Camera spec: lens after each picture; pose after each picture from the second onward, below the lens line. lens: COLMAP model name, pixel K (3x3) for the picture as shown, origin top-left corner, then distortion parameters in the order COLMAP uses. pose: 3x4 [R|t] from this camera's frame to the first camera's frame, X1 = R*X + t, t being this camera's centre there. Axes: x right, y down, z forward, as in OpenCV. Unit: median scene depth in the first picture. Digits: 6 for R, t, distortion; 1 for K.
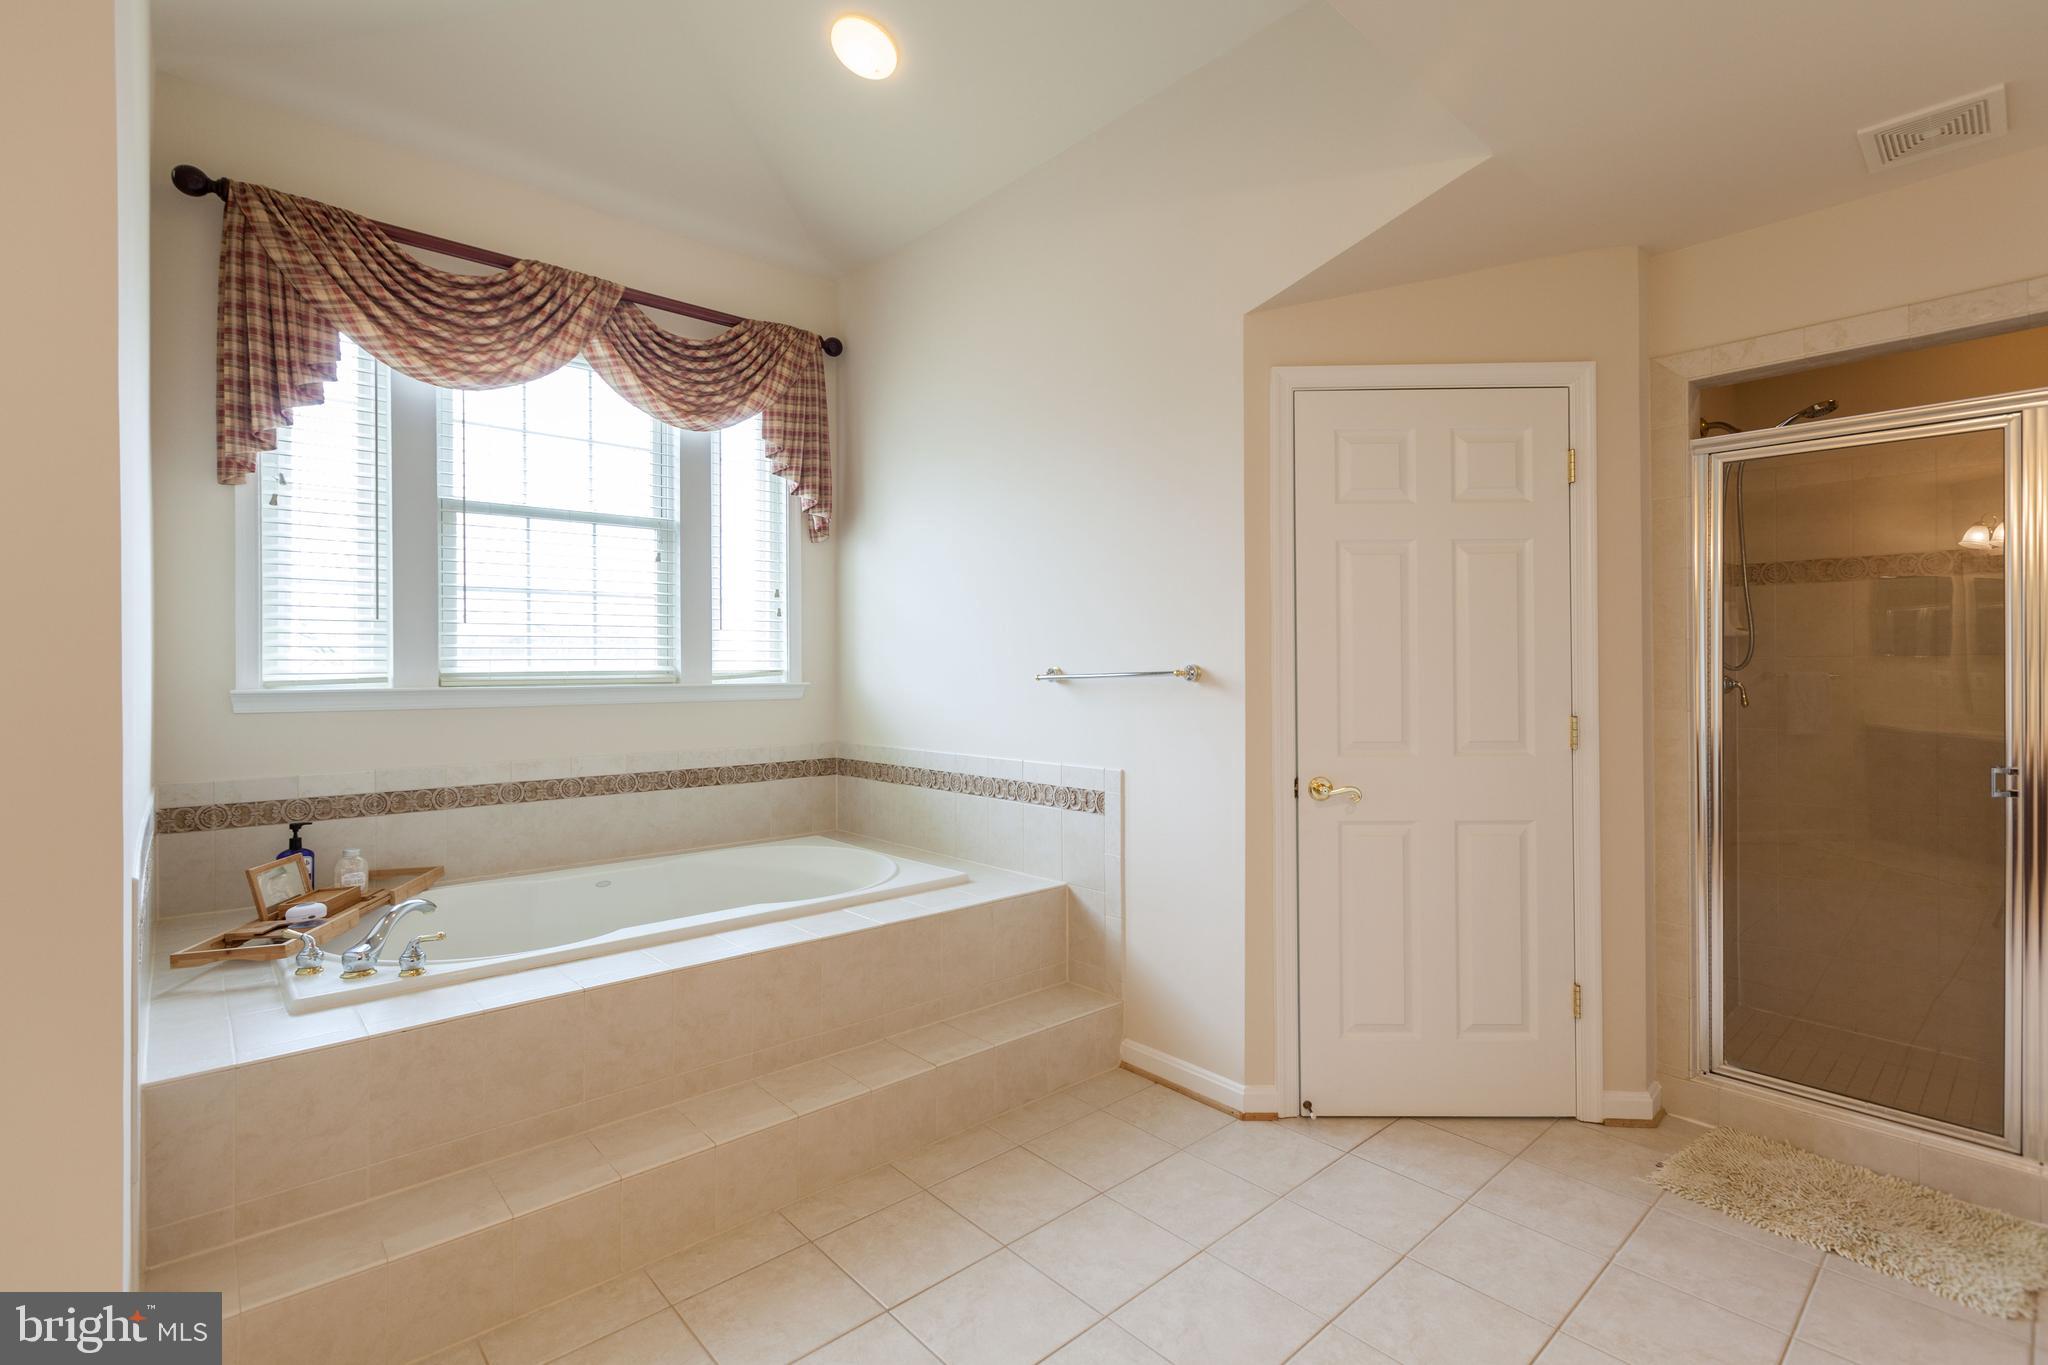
lens RADIAL K [[944.4, 0, 1029.2], [0, 944.4, 666.6], [0, 0, 1]] dist [0.001881, -0.000221]
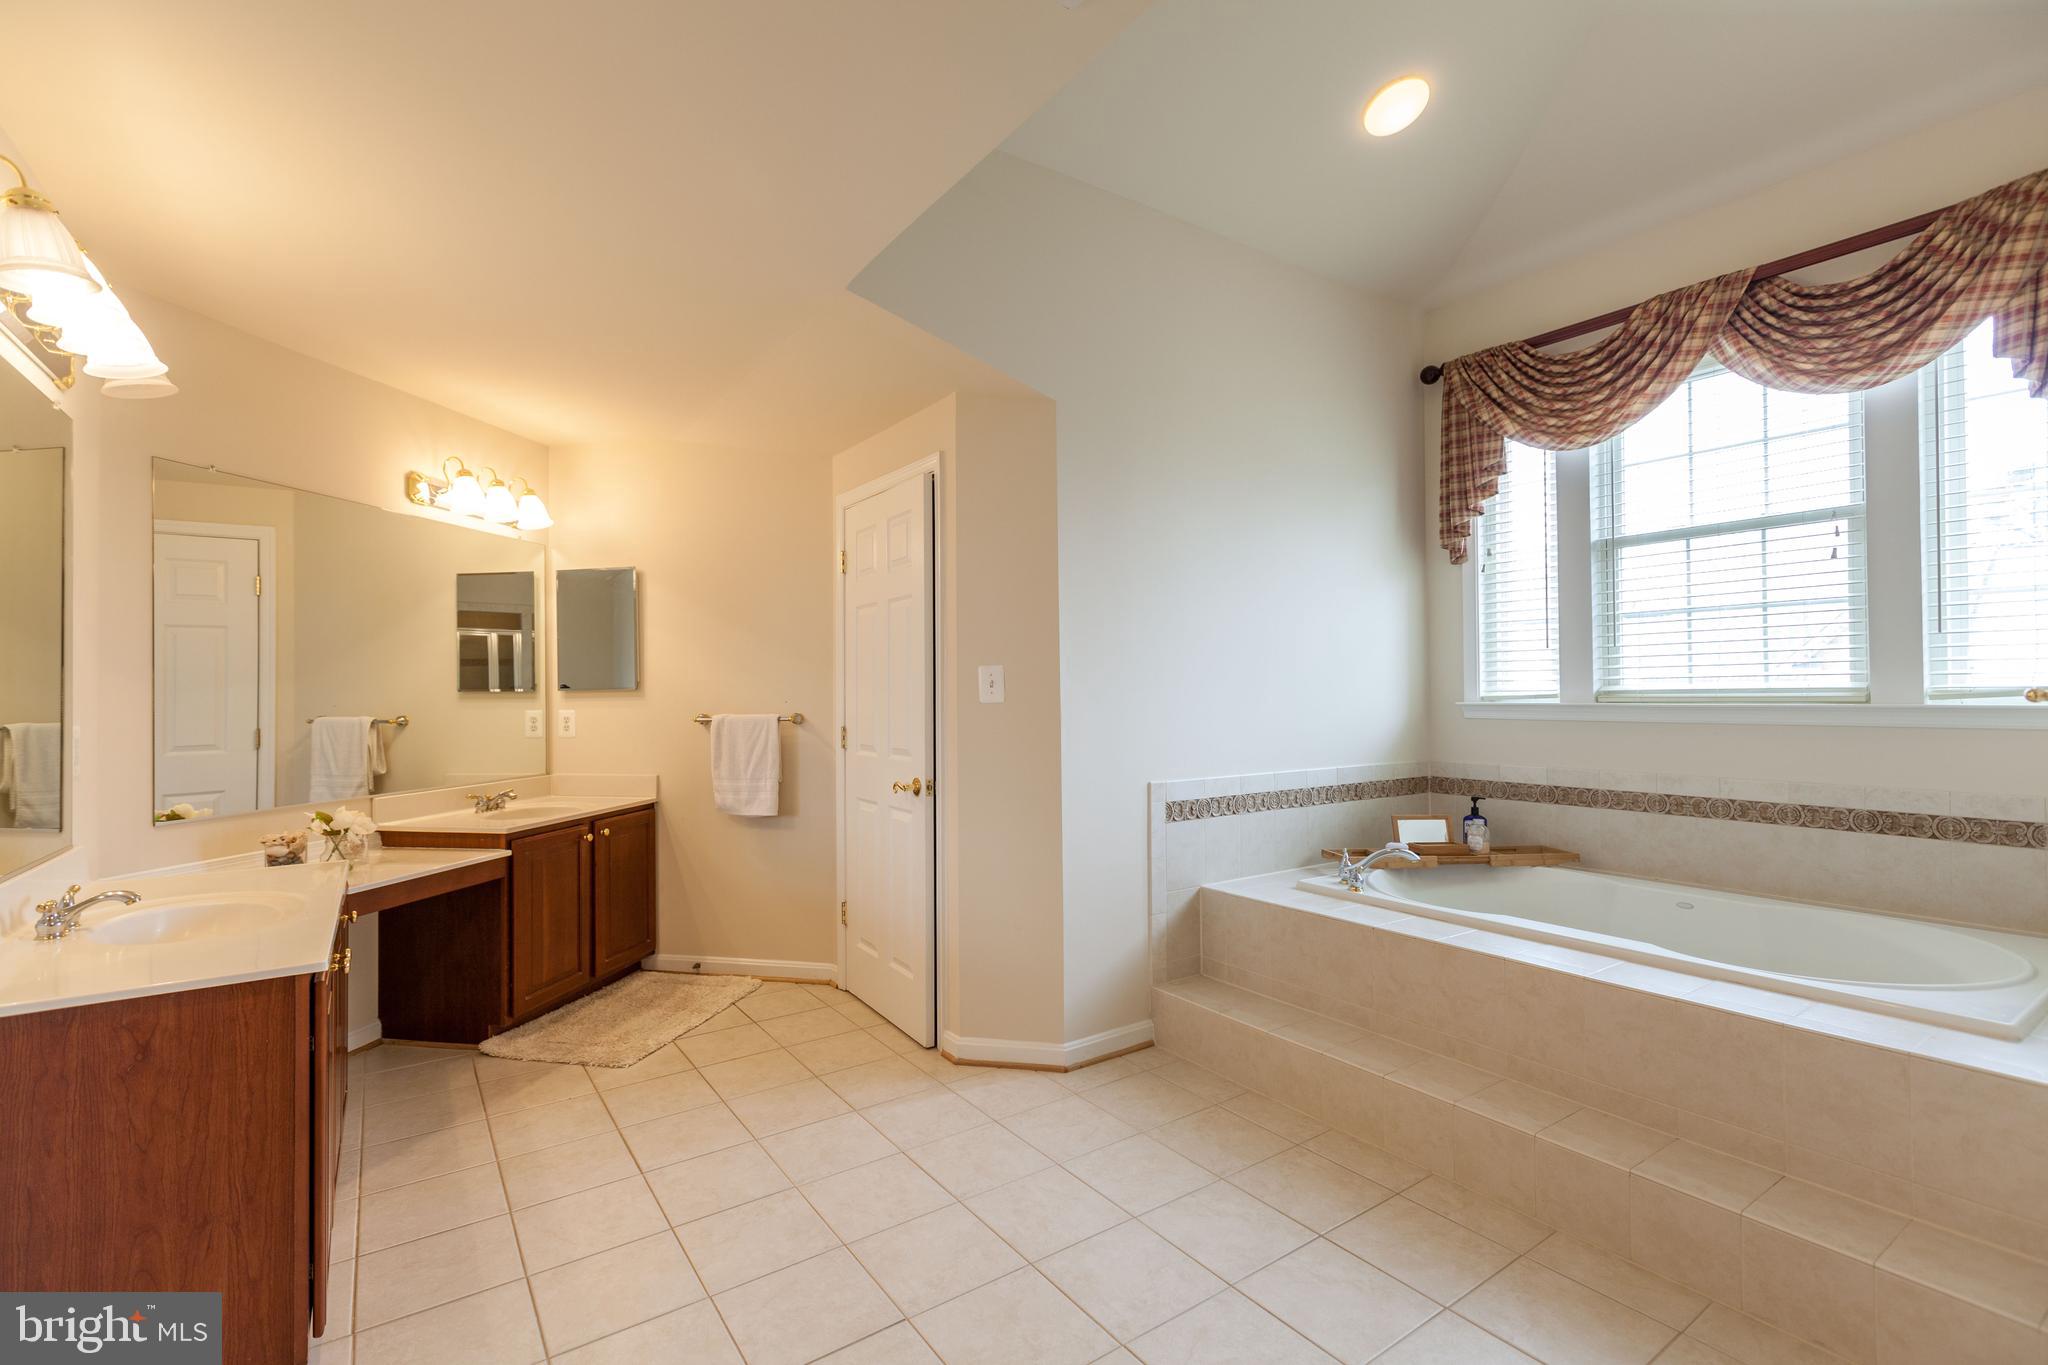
lens RADIAL K [[916.7, 0, 1028.6], [0, 916.7, 682.9], [0, 0, 1]] dist [0.005149, -0.000587]
pose [[-0.127921, -0.005467, -0.991769, 0.595703], [0.010944, 0.999916, -0.006923, -0.002516], [0.991724, -0.011740, -0.127850, 0.454744]]
